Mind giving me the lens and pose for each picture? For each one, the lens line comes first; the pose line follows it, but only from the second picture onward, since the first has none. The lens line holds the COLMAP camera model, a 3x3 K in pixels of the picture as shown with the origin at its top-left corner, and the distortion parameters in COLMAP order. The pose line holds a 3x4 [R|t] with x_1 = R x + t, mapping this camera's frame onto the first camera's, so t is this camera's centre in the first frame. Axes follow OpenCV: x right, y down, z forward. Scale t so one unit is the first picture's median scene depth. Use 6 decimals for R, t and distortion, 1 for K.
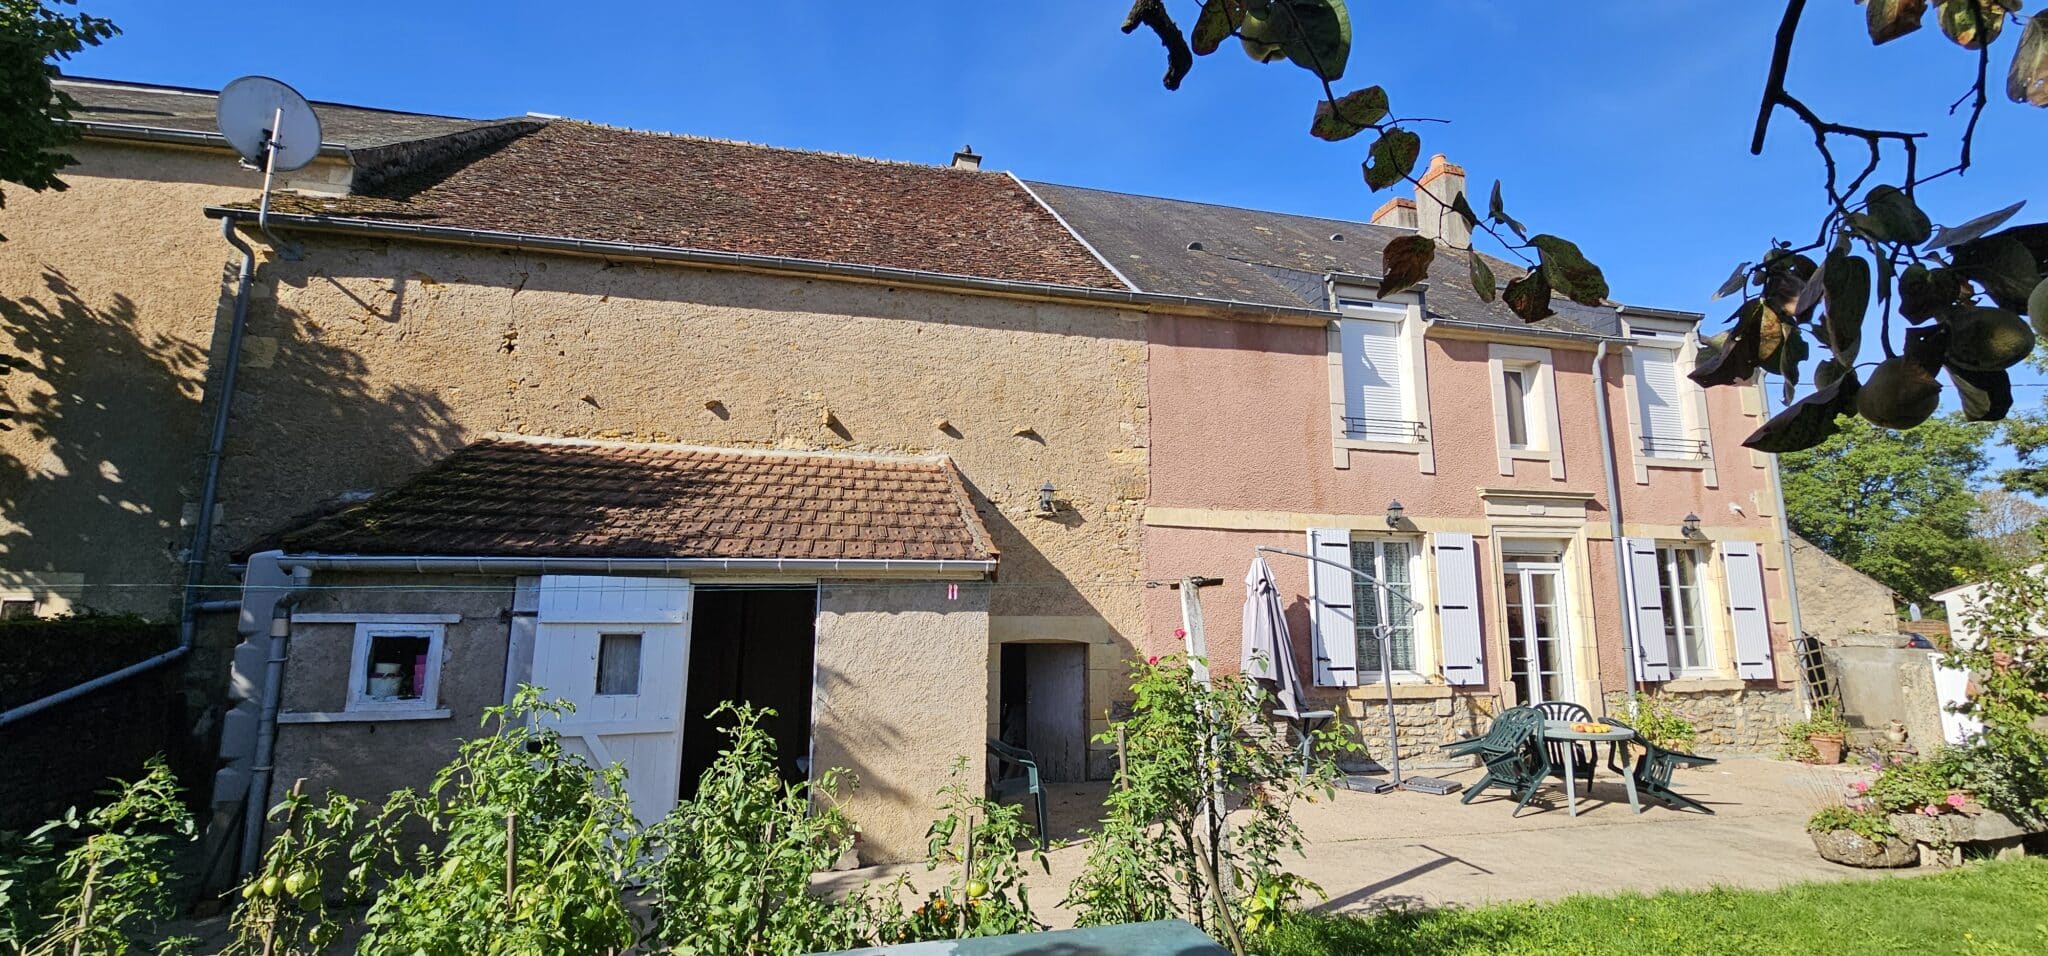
lens RADIAL K [[831.7, 0, 1035.2], [0, 831.7, 481.5], [0, 0, 1]] dist [-0.004127, 0.001470]
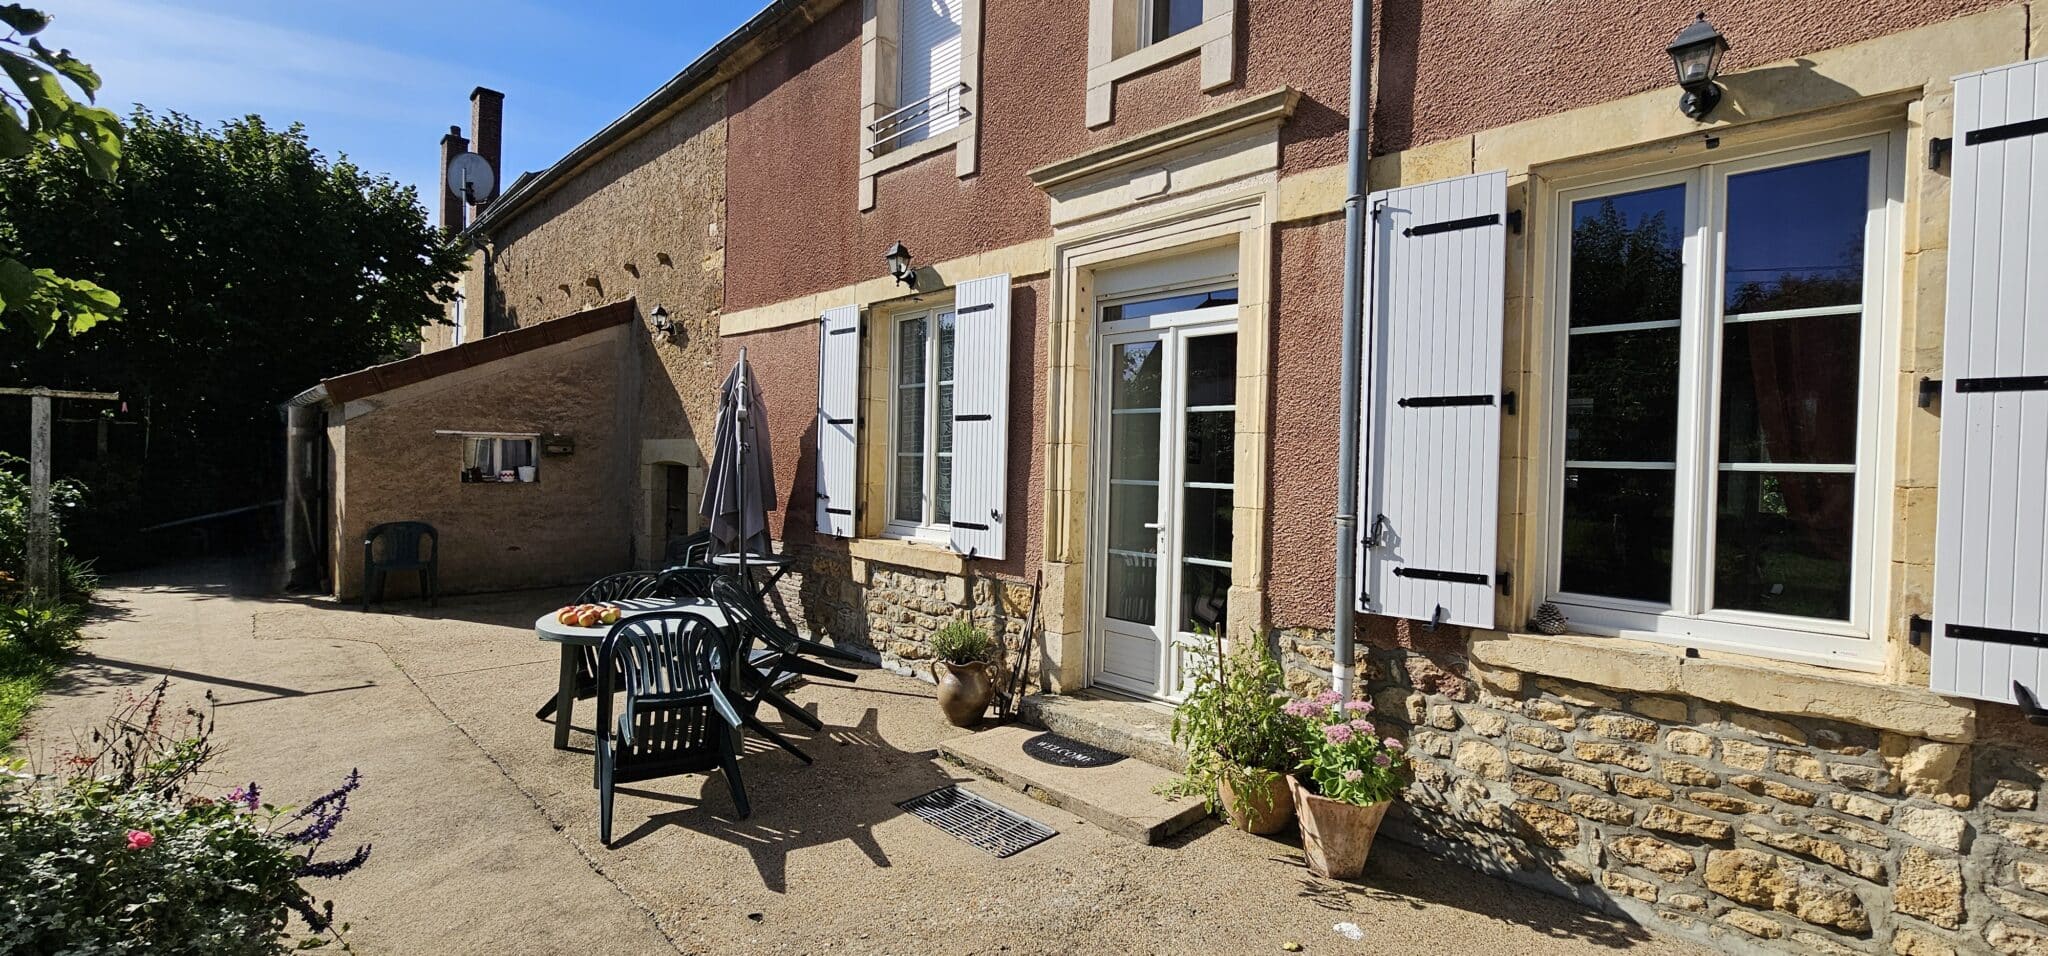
lens RADIAL K [[831.7, 0, 1037.4], [0, 831.7, 475.6], [0, 0, 1]] dist [-0.004127, 0.001470]
pose [[0.529413, 0.022239, -0.848073, 1.020895], [0.114025, 0.988721, 0.097108, 0.145007], [0.840667, -0.148112, 0.520906, 0.767803]]
